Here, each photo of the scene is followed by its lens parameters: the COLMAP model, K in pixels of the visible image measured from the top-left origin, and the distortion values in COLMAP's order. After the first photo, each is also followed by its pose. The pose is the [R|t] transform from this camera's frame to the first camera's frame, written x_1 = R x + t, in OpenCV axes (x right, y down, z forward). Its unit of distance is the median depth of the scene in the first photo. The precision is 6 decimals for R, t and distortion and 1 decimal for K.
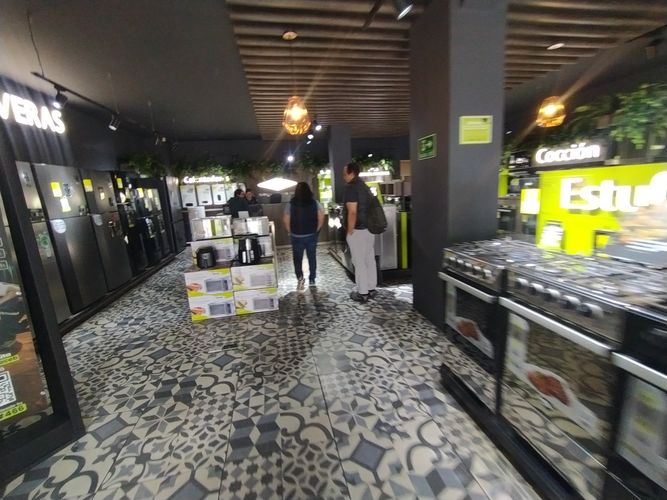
lens RADIAL K [[306.5, 0, 337.1], [0, 306.5, 251.3], [0, 0, 1]] dist [0.003247, 0.001699]
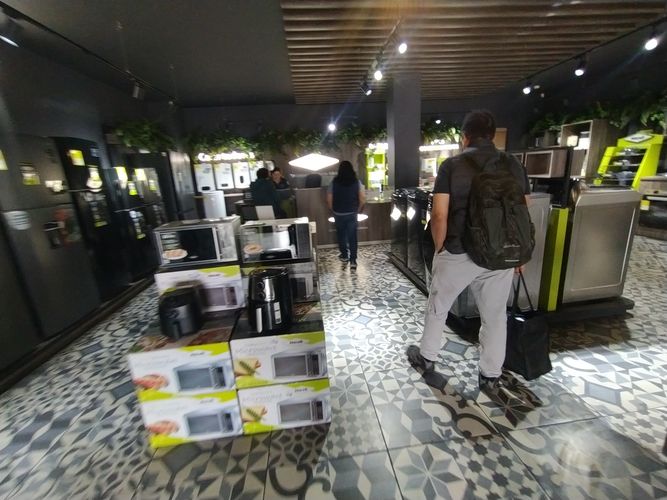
lens RADIAL K [[306.5, 0, 334.6], [0, 306.5, 250.1], [0, 0, 1]] dist [0.003247, 0.001699]
pose [[0.994499, 0.023020, -0.102182, -0.067464], [-0.017265, 0.998233, 0.056851, -0.047438], [0.103311, -0.054774, 0.993140, 0.255939]]
